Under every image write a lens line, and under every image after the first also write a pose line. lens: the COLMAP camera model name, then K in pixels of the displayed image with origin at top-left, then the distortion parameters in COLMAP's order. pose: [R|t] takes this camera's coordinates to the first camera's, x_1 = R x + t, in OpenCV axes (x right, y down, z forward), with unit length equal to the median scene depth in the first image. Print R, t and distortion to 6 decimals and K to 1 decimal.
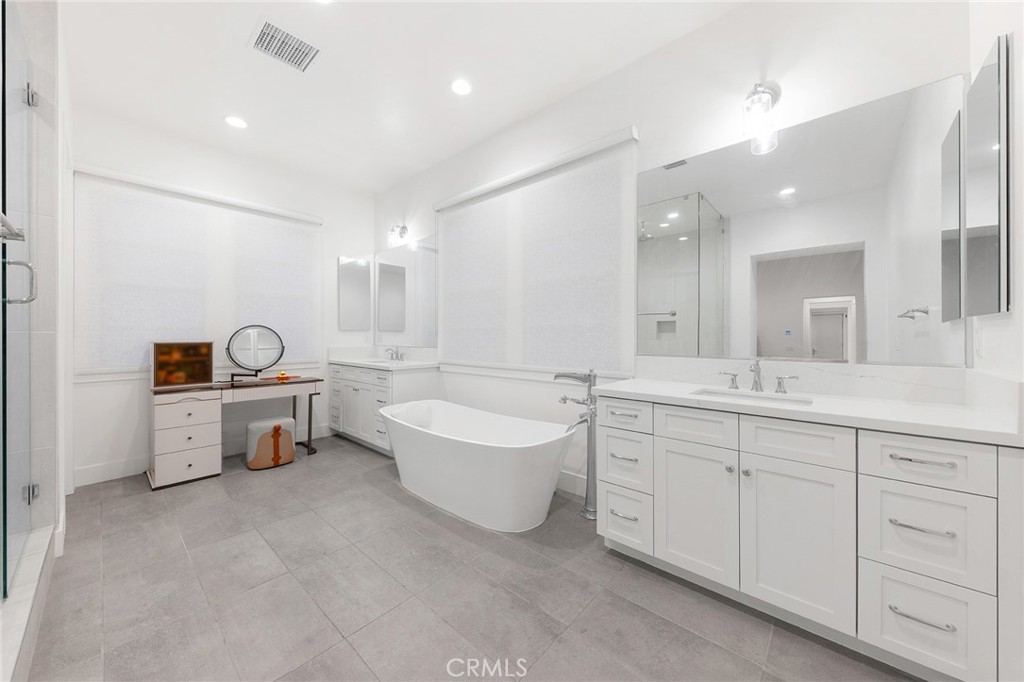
lens RADIAL K [[351.6, 0, 526.2], [0, 351.6, 335.0], [0, 0, 1]] dist [0.002632, -0.000092]
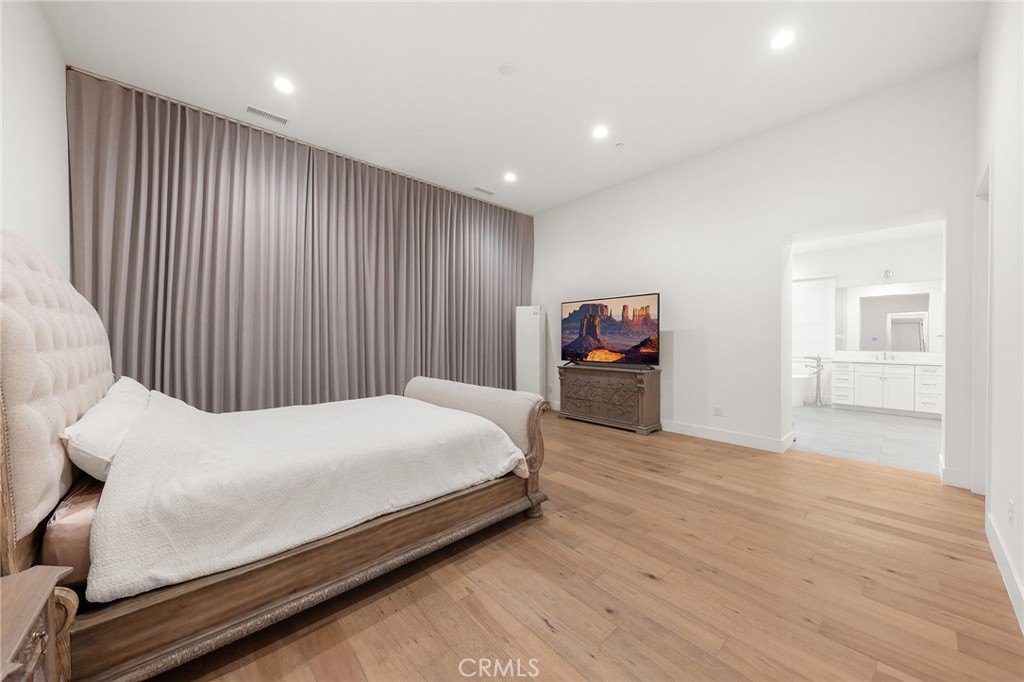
lens RADIAL K [[368.1, 0, 512.0], [0, 368.1, 341.0], [0, 0, 1]] dist [0.002002, -0.000027]
pose [[0.993687, 0.001818, -0.112171, -1.772554], [-0.001494, 0.999994, 0.002972, -0.026677], [0.112176, -0.002786, 0.993684, -2.074687]]
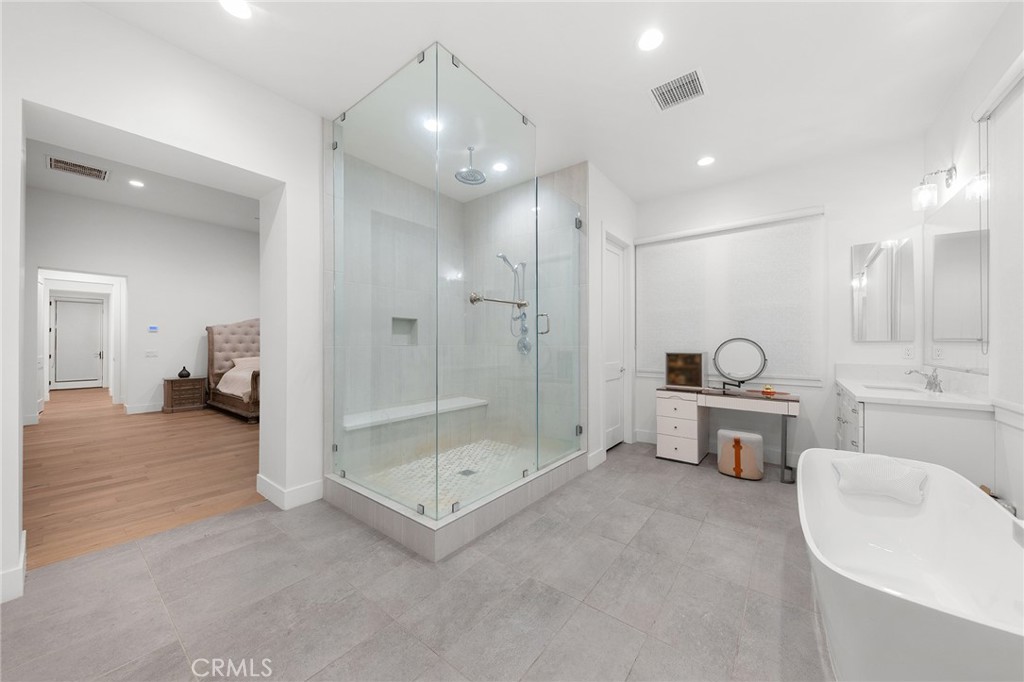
lens RADIAL K [[368.1, 0, 512.0], [0, 368.1, 341.0], [0, 0, 1]] dist [0.002002, -0.000027]
pose [[0.039919, -0.005692, -0.999187, 0.370883], [-0.000456, 0.999984, -0.005715, -0.015815], [0.999203, 0.000683, 0.039916, 0.349458]]
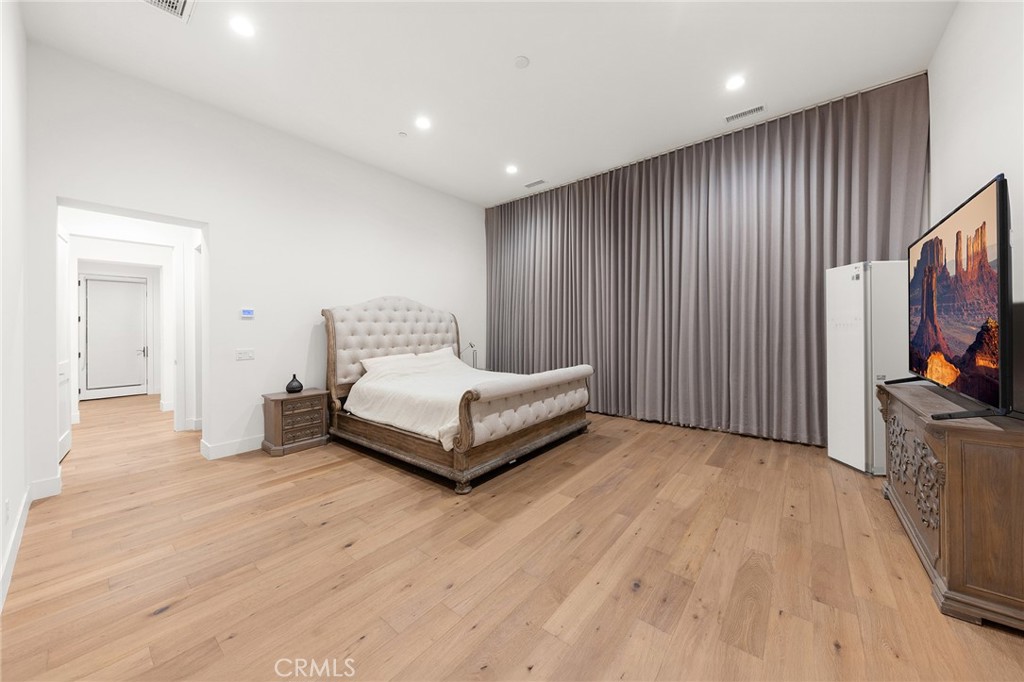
lens RADIAL K [[359.6, 0, 510.1], [0, 359.6, 325.2], [0, 0, 1]] dist [0.005930, -0.000113]
pose [[0.016228, -0.008636, -0.999831, -0.741386], [0.011709, 0.999896, -0.008447, -0.038441], [0.999800, -0.011570, 0.016328, -0.941621]]
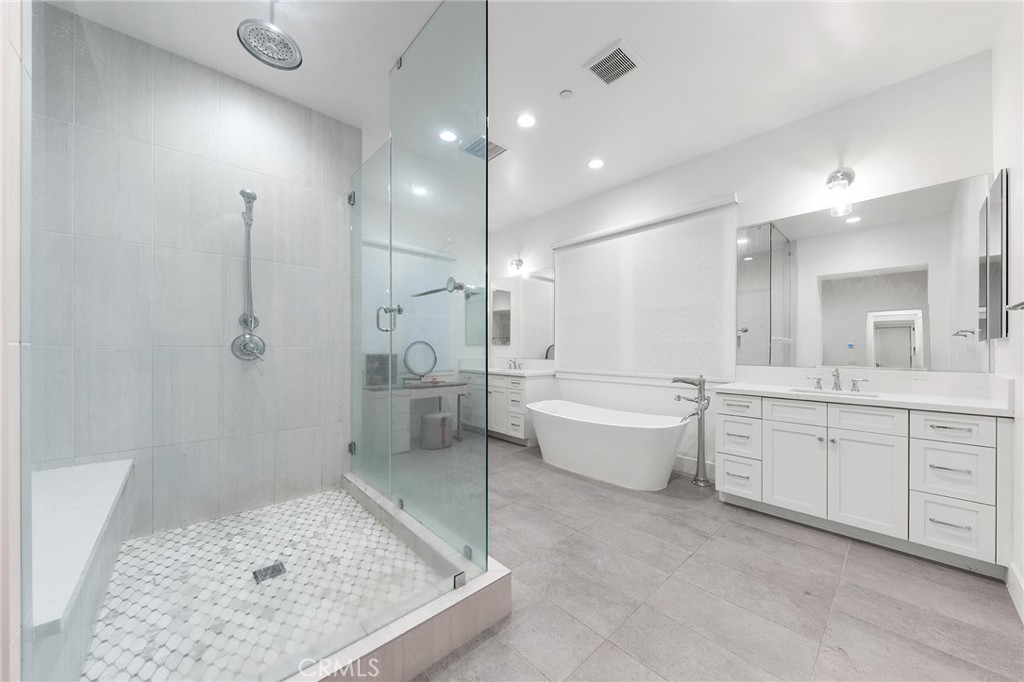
lens RADIAL K [[355.2, 0, 535.4], [0, 355.2, 348.4], [0, 0, 1]] dist [-0.001772, -0.000074]
pose [[0.996608, 0.002016, -0.082269, -0.288317], [-0.001832, 0.999996, 0.002314, -0.006116], [0.082273, -0.002155, 0.996607, -0.344841]]
